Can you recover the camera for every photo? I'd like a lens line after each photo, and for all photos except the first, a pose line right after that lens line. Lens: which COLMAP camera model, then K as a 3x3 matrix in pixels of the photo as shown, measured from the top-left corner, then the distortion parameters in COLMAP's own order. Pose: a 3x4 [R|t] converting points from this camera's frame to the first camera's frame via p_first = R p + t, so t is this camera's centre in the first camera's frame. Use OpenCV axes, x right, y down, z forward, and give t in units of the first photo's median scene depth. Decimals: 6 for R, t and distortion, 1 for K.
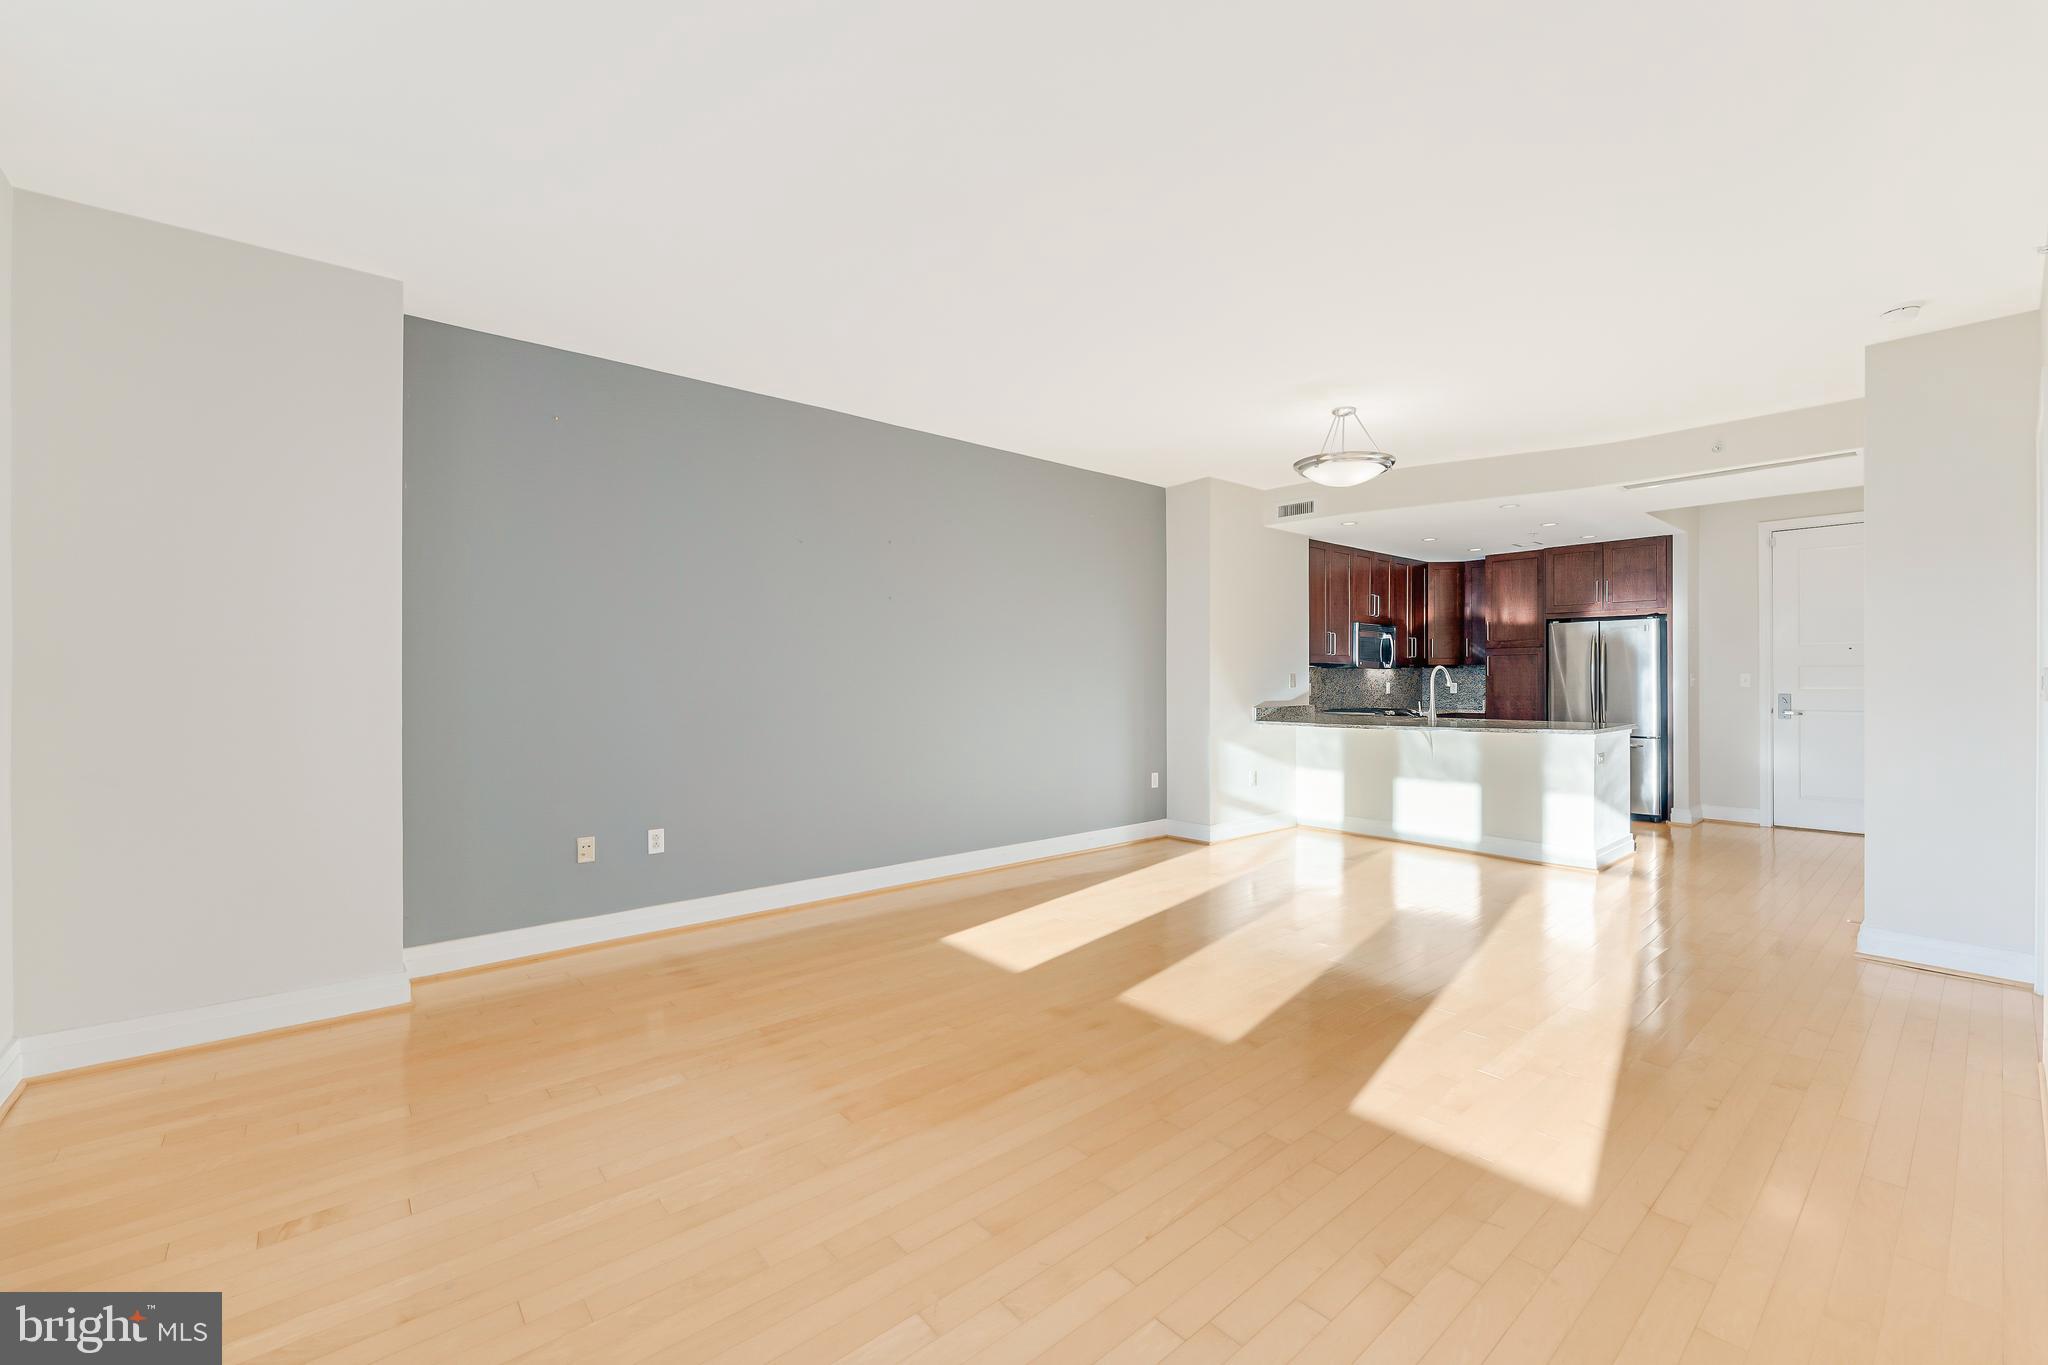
lens RADIAL K [[828.2, 0, 1031.4], [0, 828.2, 681.2], [0, 0, 1]] dist [0.002876, -0.000604]
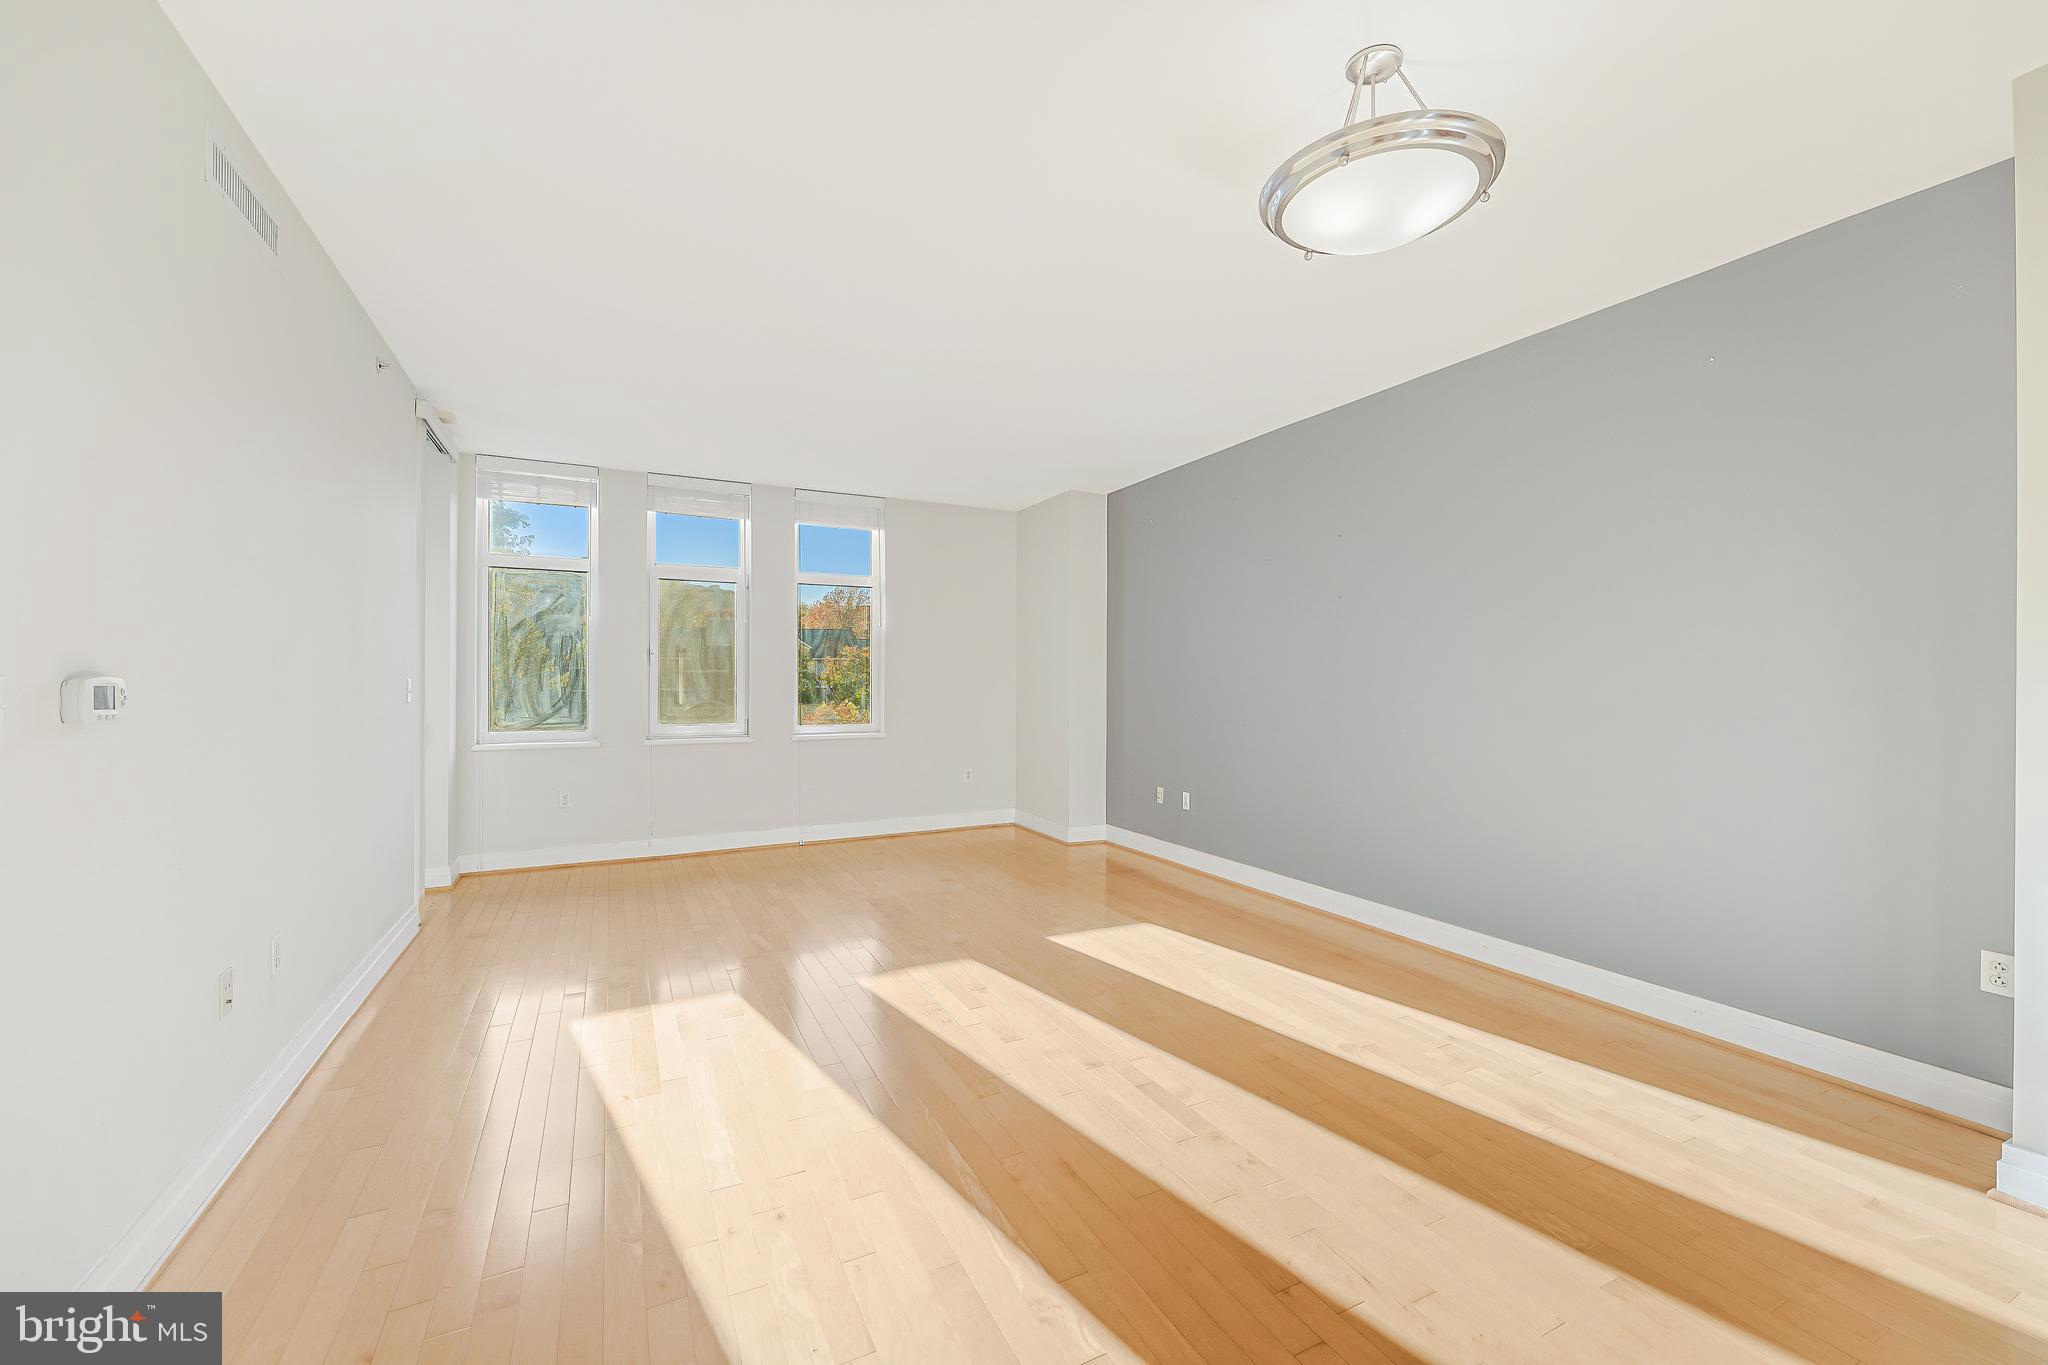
lens RADIAL K [[828.2, 0, 1030.4], [0, 828.2, 682.6], [0, 0, 1]] dist [0.002876, -0.000604]
pose [[-0.235972, 0.001455, -0.971759, 0.538916], [-0.009499, 0.999948, 0.003804, -0.005192], [0.971713, 0.010129, -0.235946, 0.599274]]
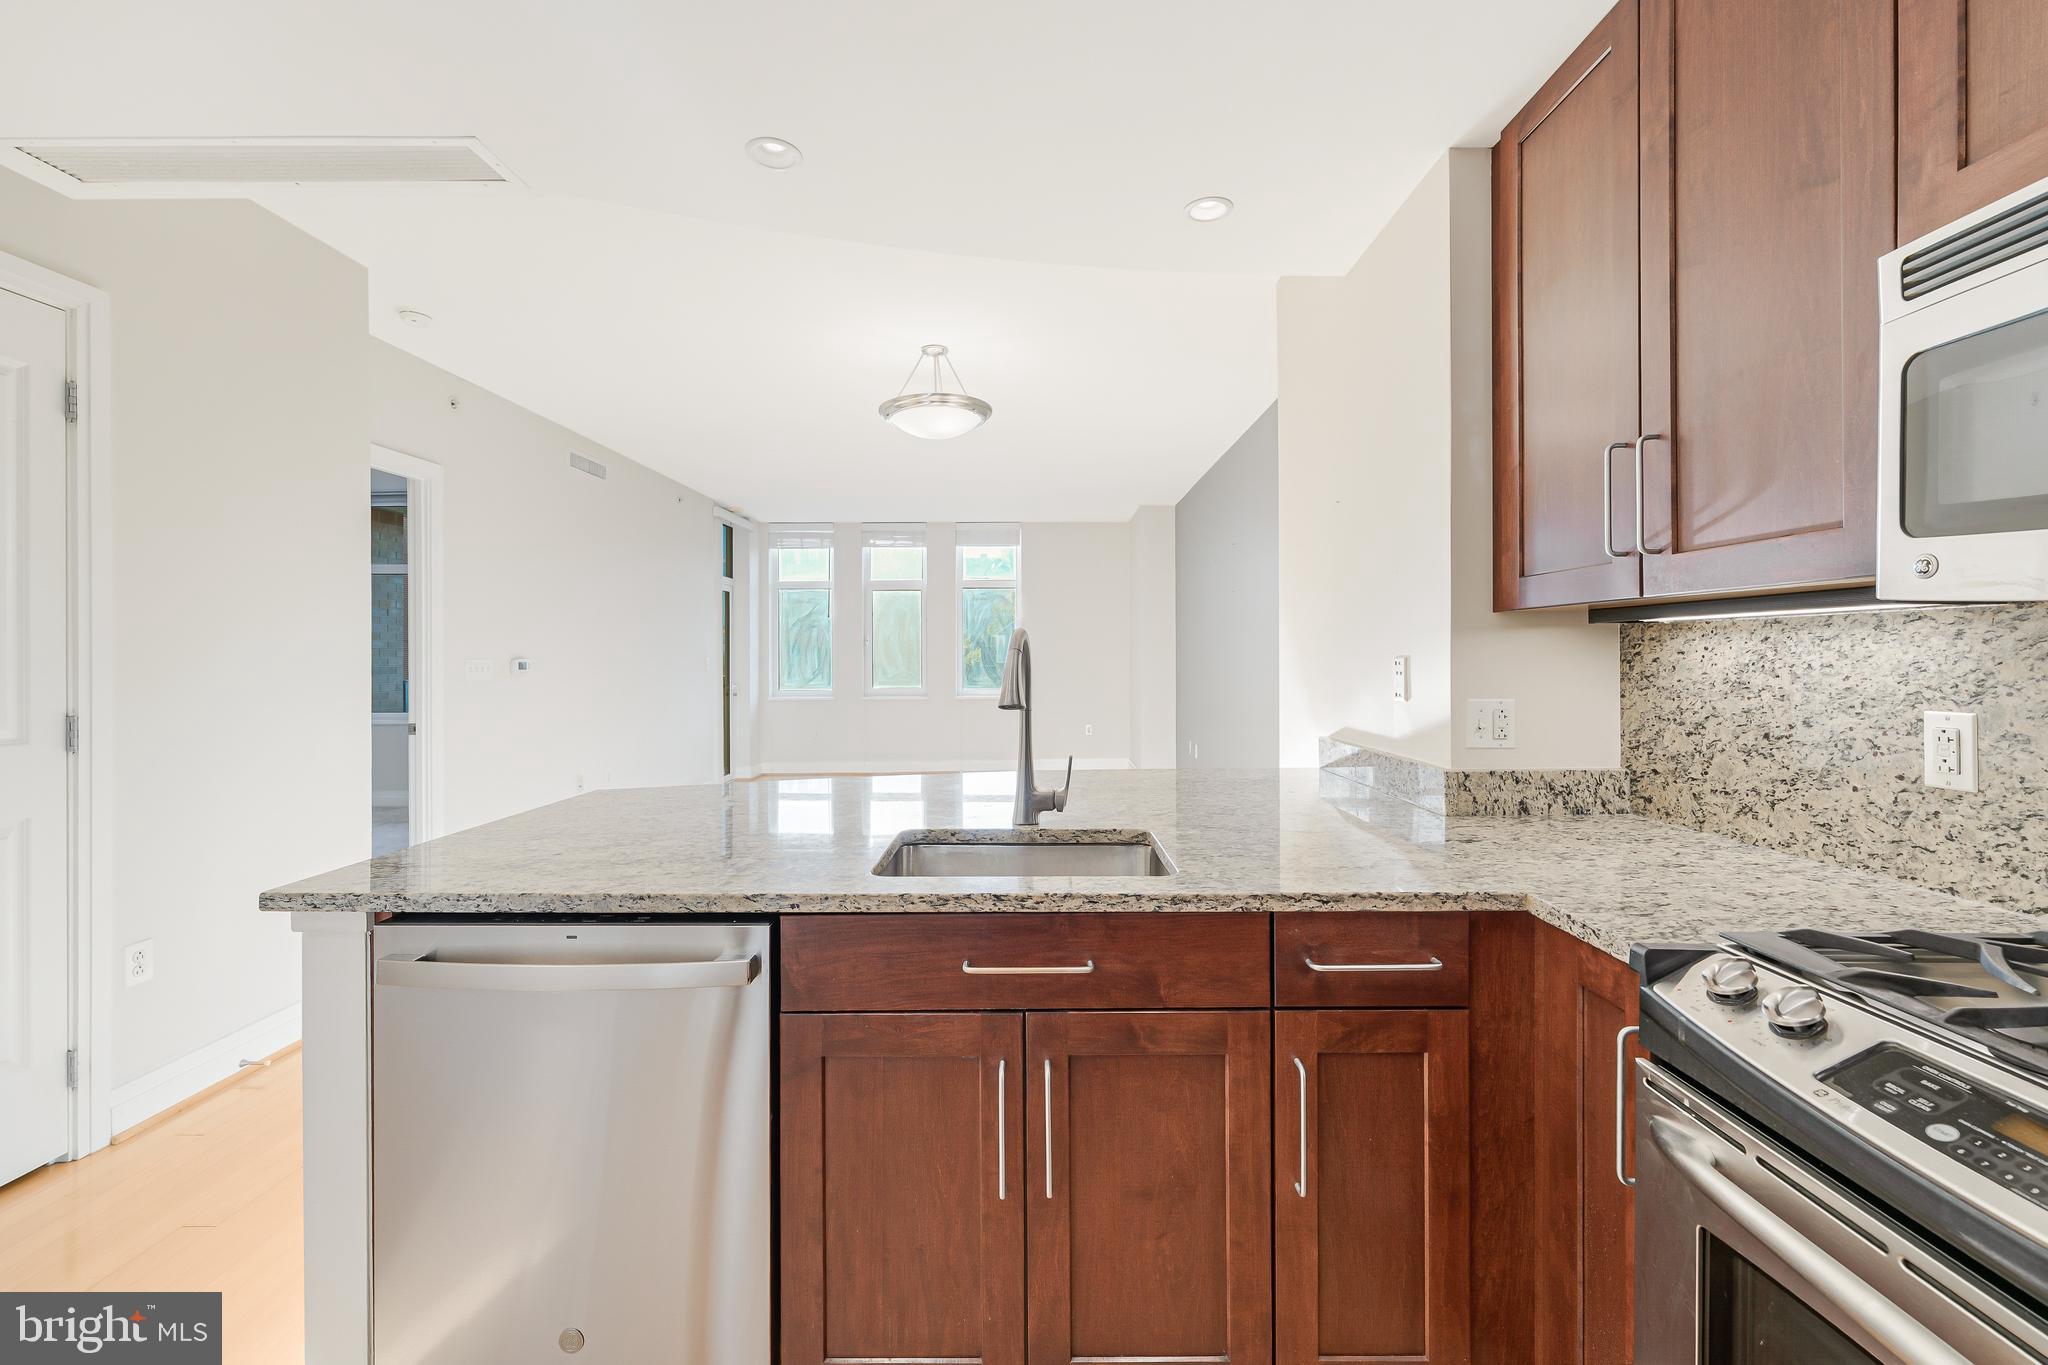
lens RADIAL K [[828.2, 0, 1023.5], [0, 828.2, 656.5], [0, 0, 1]] dist [0.002876, -0.000604]
pose [[-0.656068, 0.002133, -0.754699, 0.622826], [-0.001890, 0.999988, 0.004469, -0.008898], [0.754699, 0.004358, -0.656056, 1.055868]]
